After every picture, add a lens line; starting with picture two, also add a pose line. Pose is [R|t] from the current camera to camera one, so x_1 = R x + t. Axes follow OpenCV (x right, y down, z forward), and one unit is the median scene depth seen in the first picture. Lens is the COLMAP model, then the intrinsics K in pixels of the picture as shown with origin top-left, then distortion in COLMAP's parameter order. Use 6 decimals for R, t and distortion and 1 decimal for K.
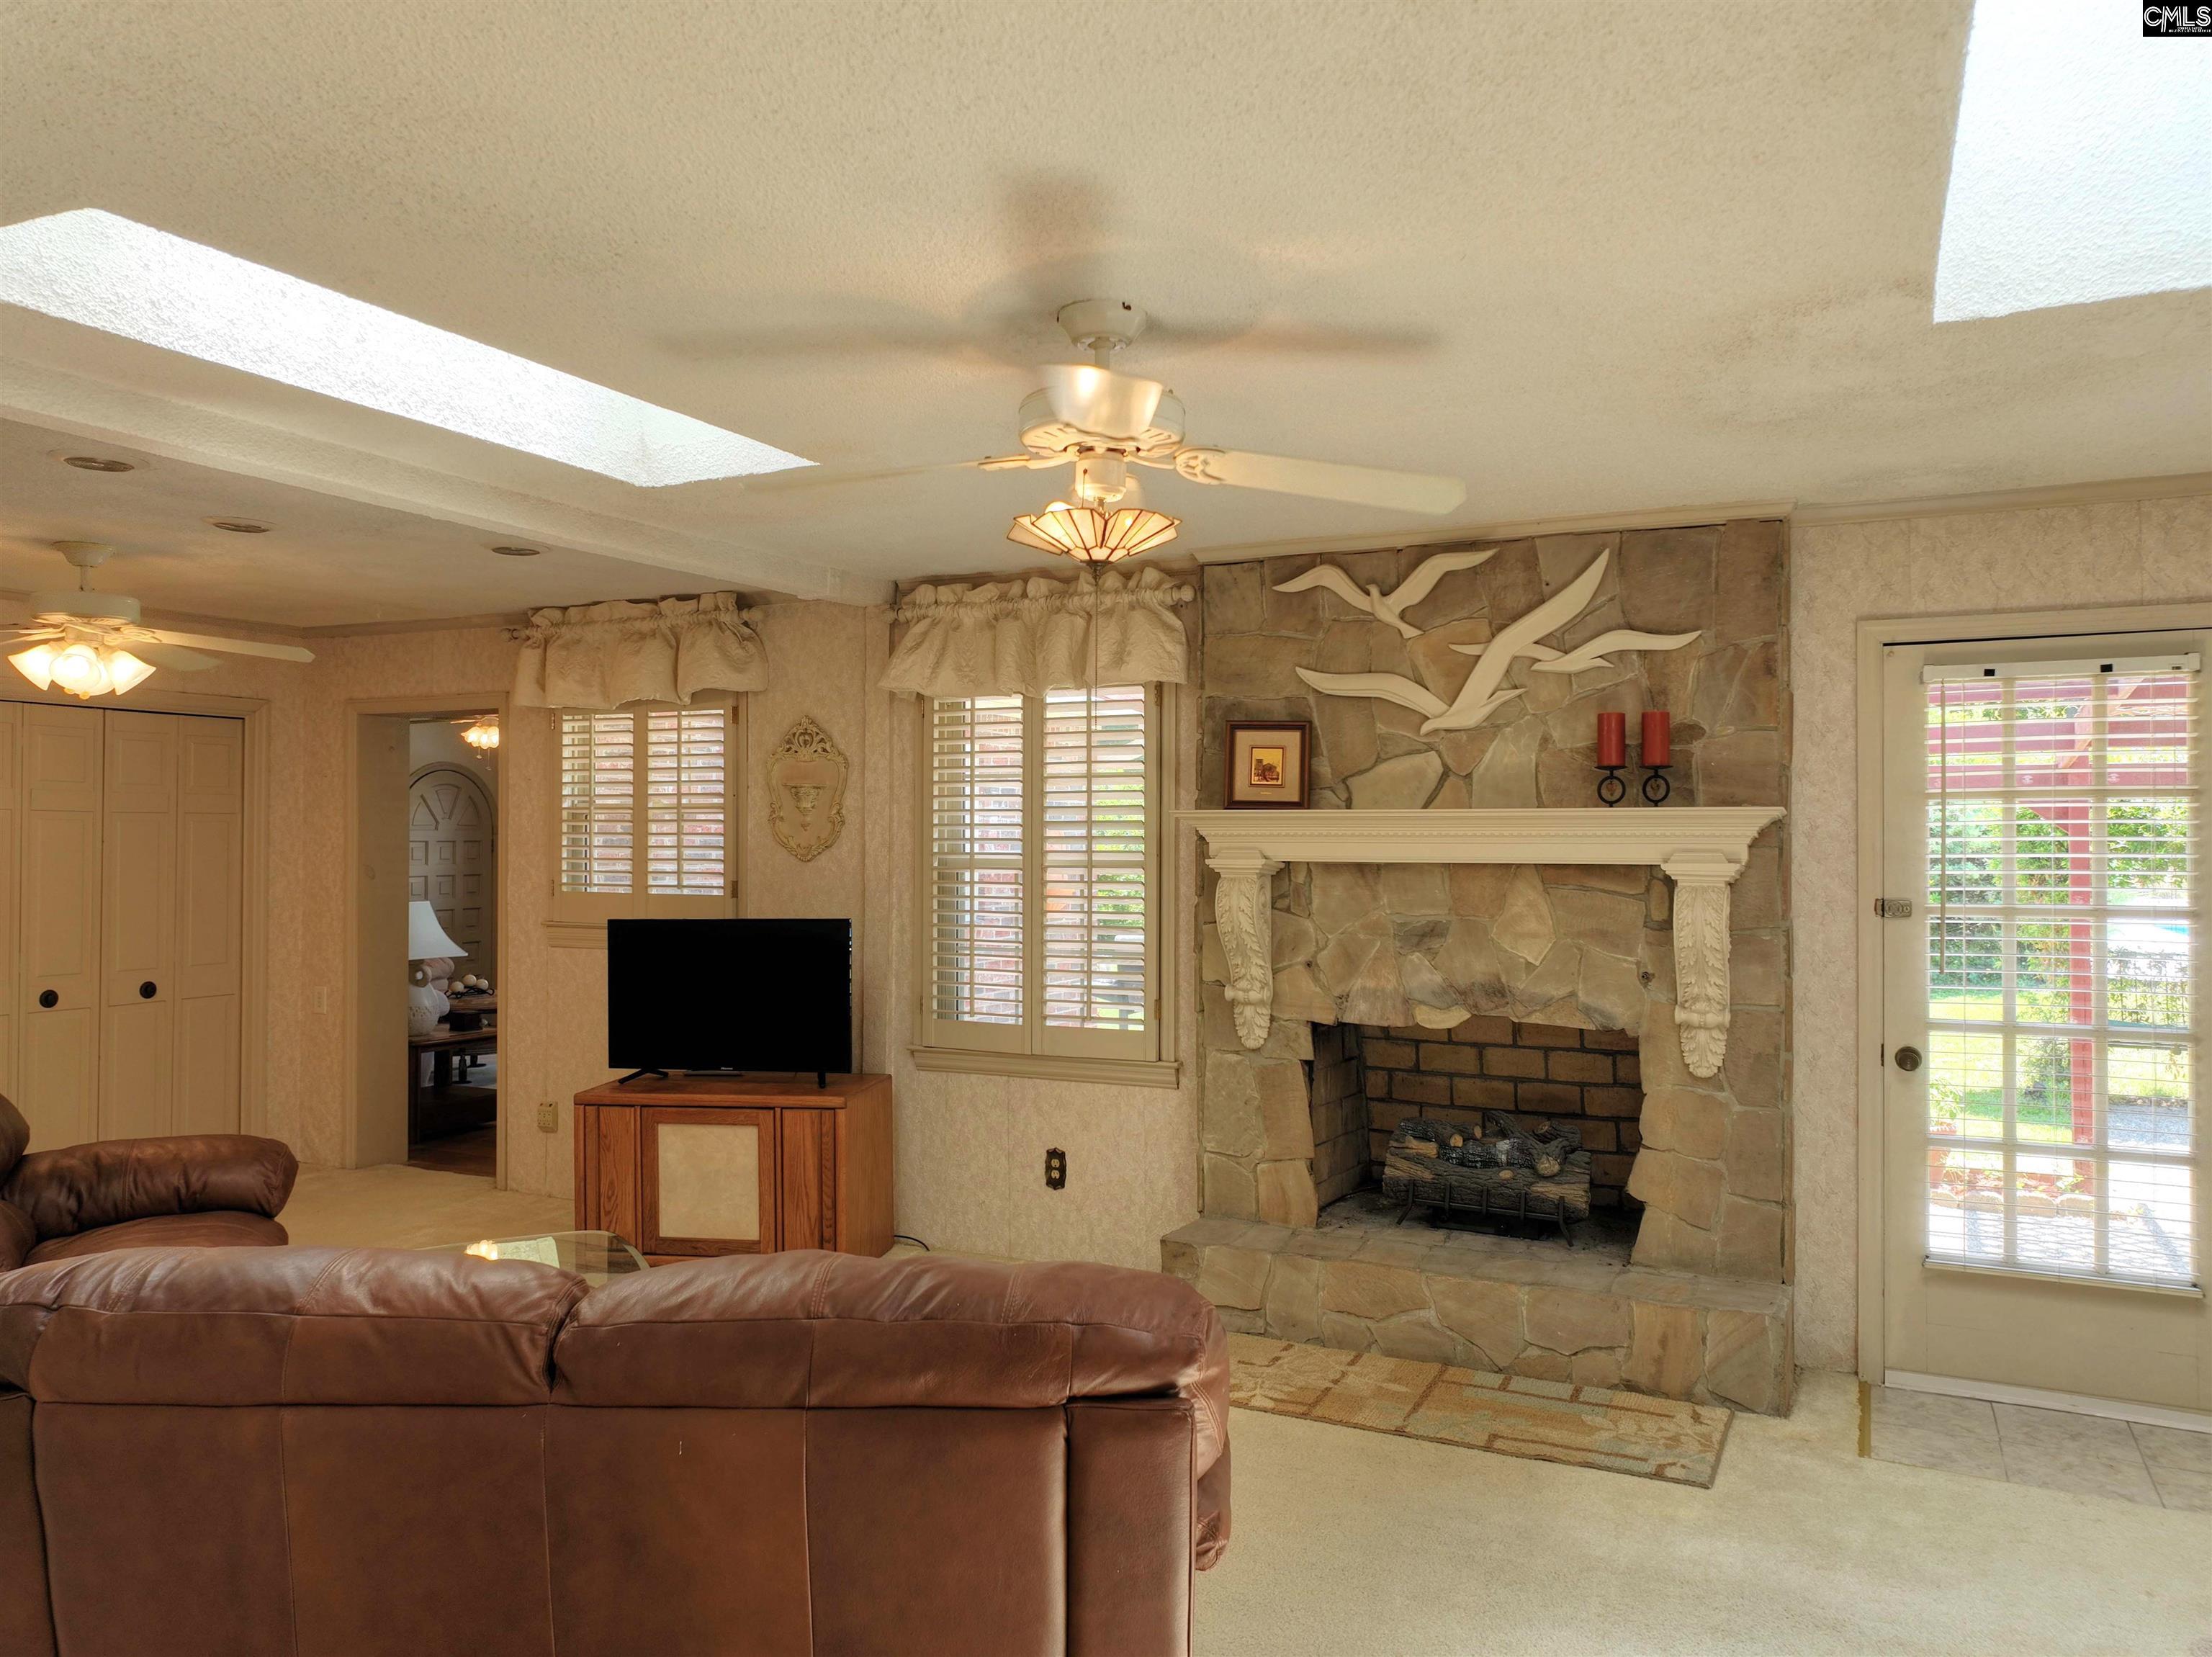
lens RADIAL K [[1556.9, 0, 1115.5], [0, 1556.9, 837.6], [0, 0, 1]] dist [-0.003398, 0.019058]
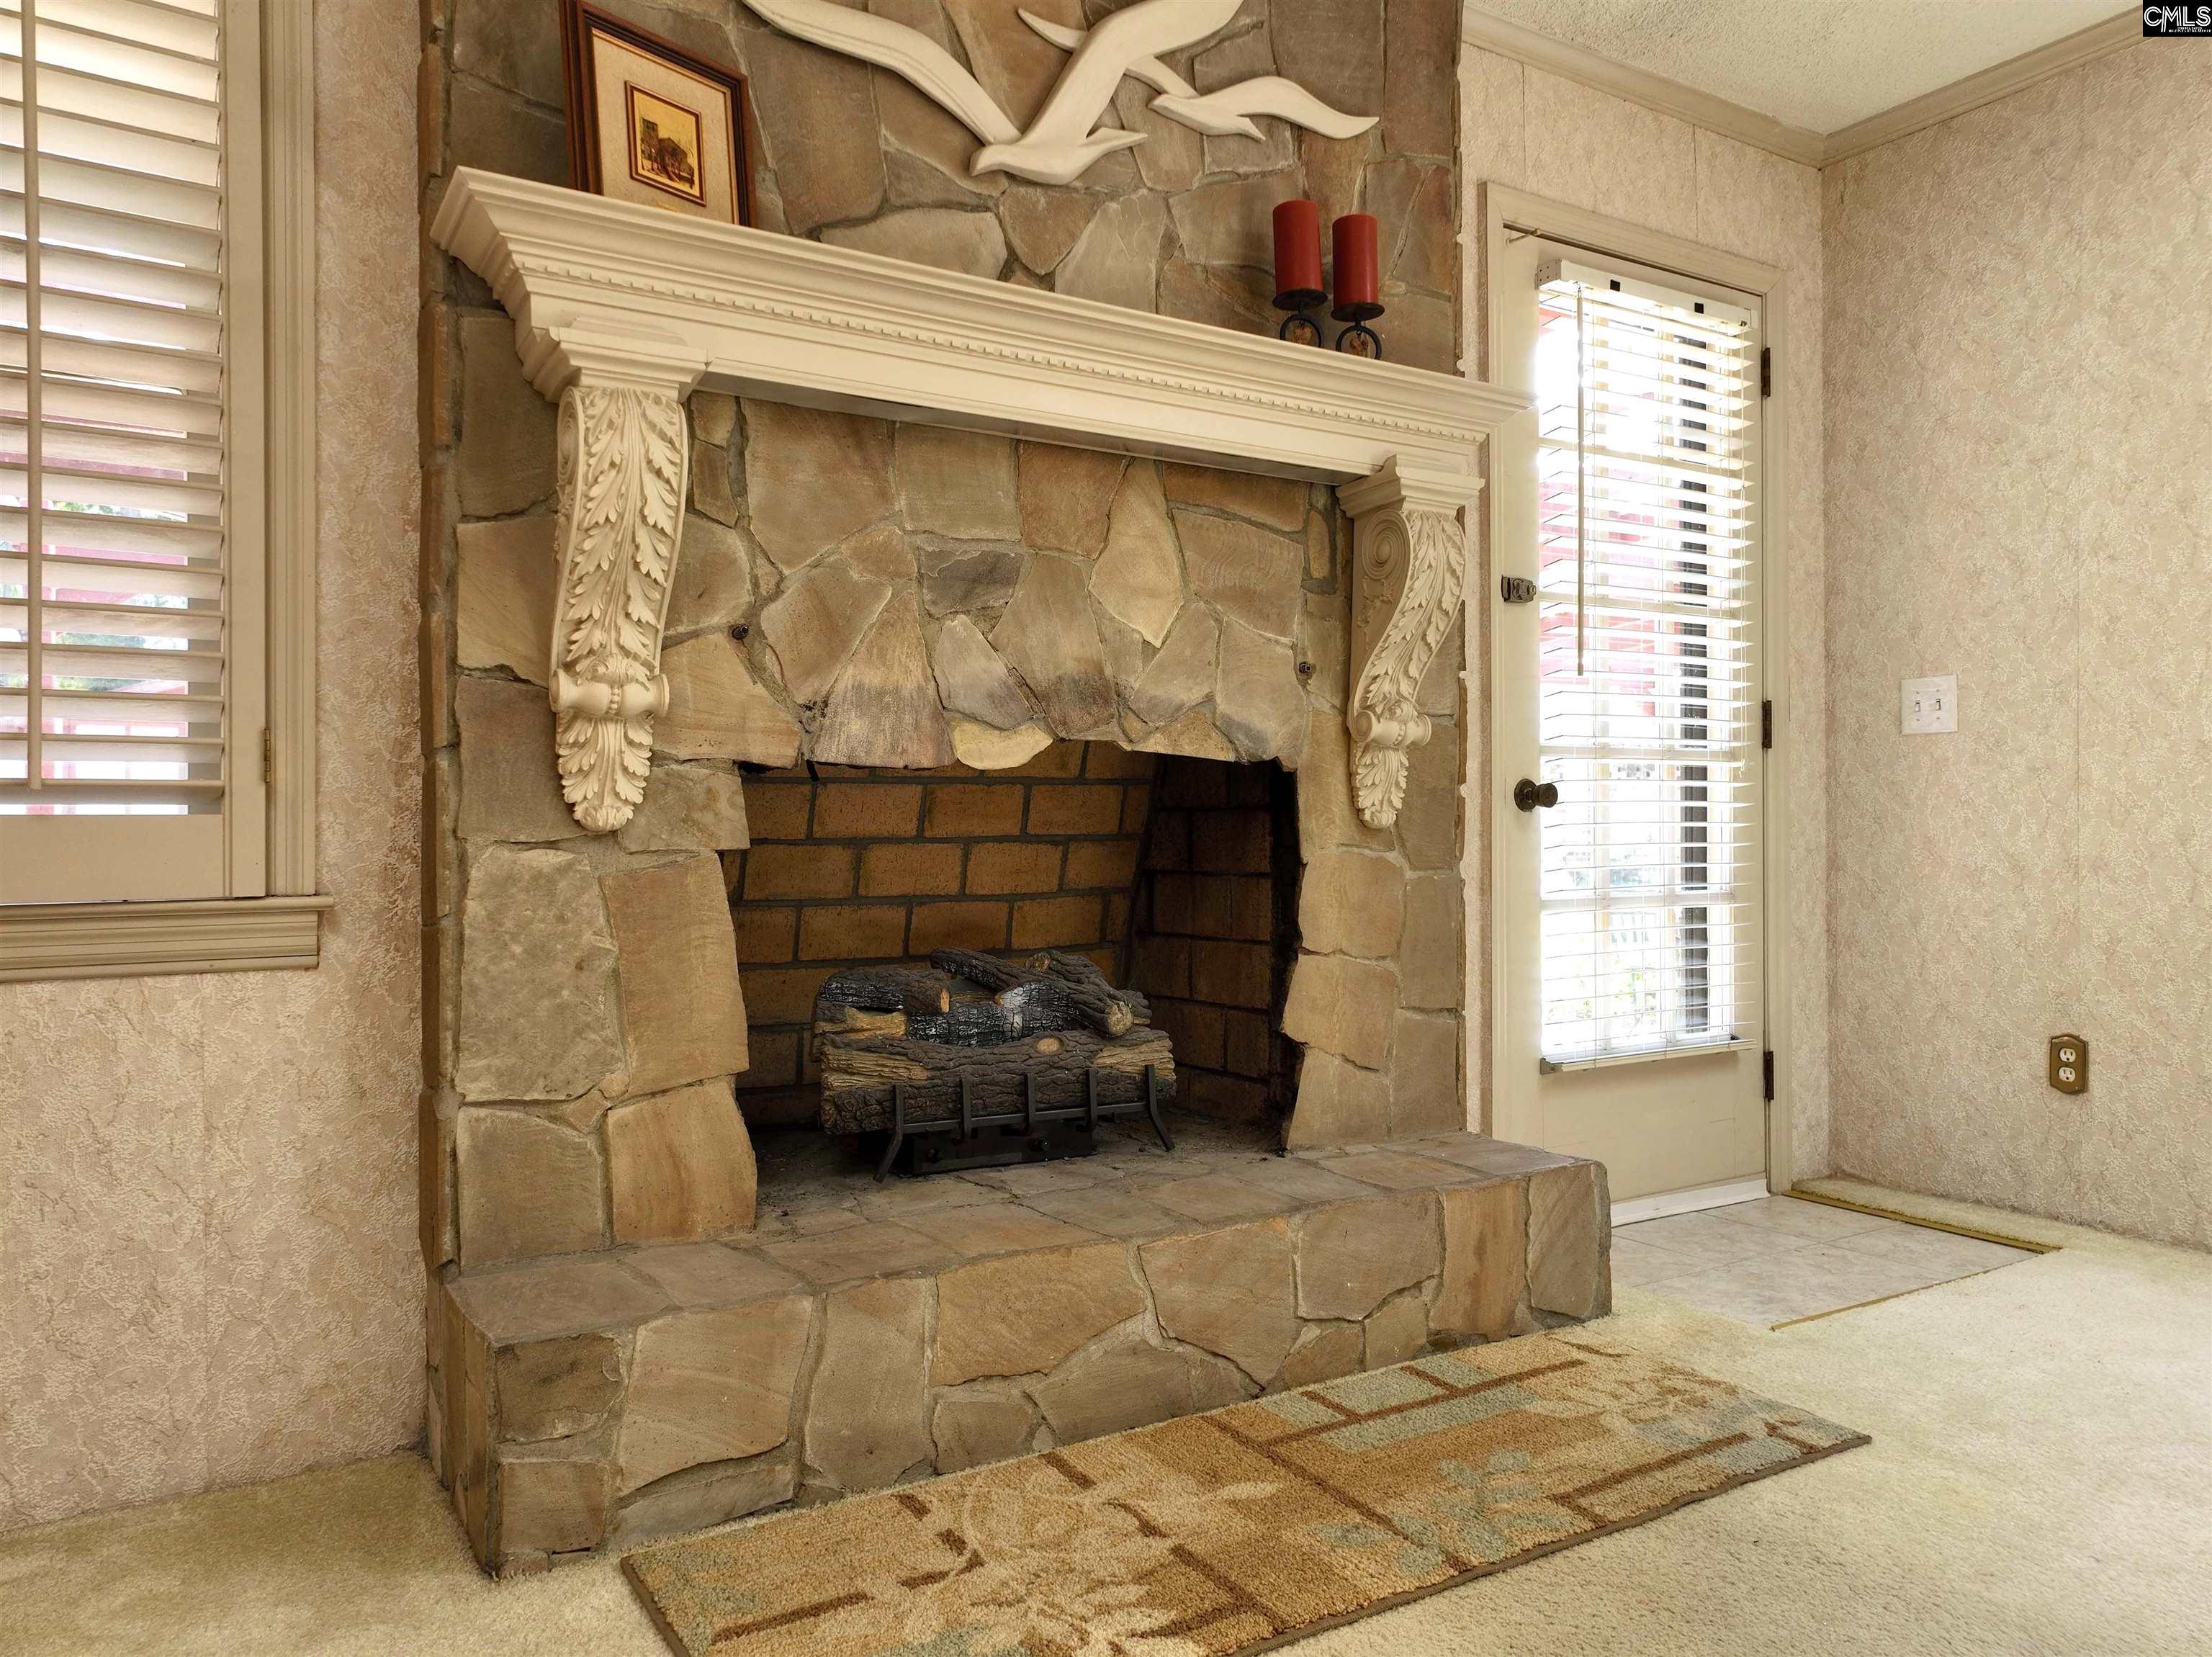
lens RADIAL K [[1556.9, 0, 1126.0], [0, 1556.9, 826.1], [0, 0, 1]] dist [-0.003398, 0.019058]
pose [[0.538365, -0.003469, 0.842705, -0.195057], [0.003735, 0.999992, 0.001731, 0.141084], [-0.842704, 0.002216, 0.538373, 0.696757]]
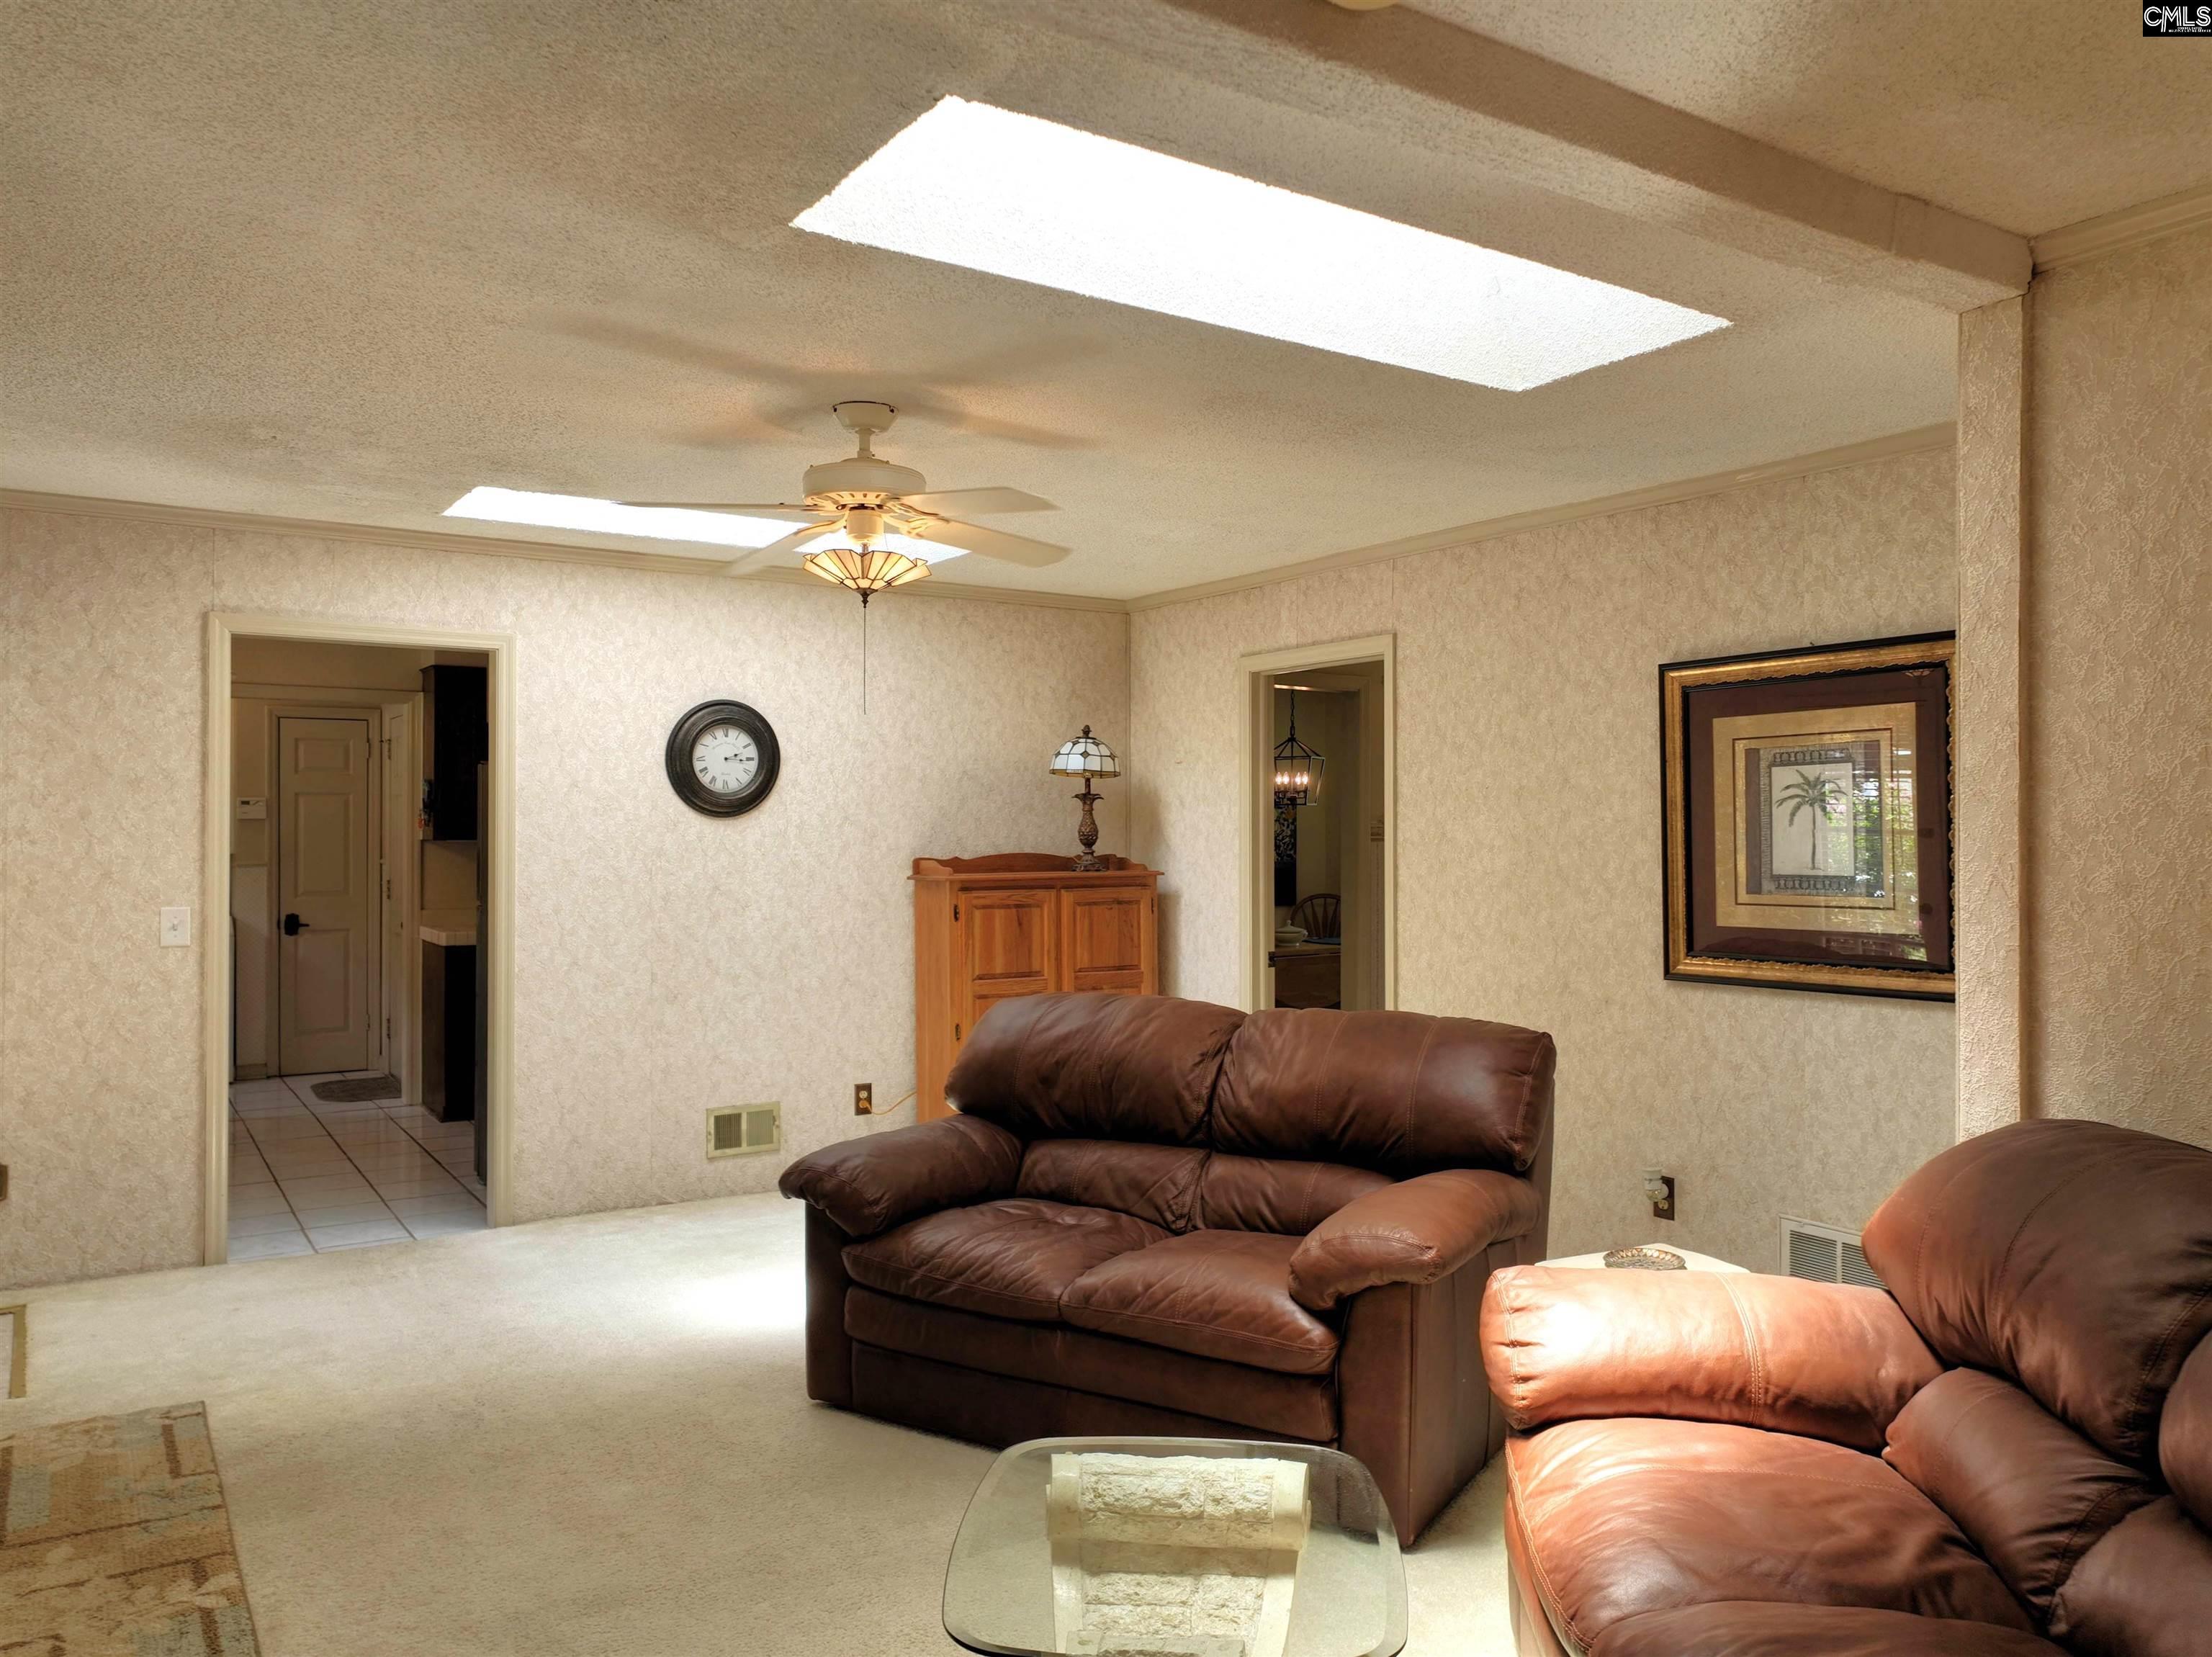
lens RADIAL K [[1556.9, 0, 1114.5], [0, 1556.9, 827.0], [0, 0, 1]] dist [-0.003398, 0.019058]
pose [[-0.858496, -0.003721, 0.512806, -0.530822], [-0.007664, 0.999955, -0.005574, 0.018911], [-0.512762, -0.008715, -0.858486, 1.213074]]
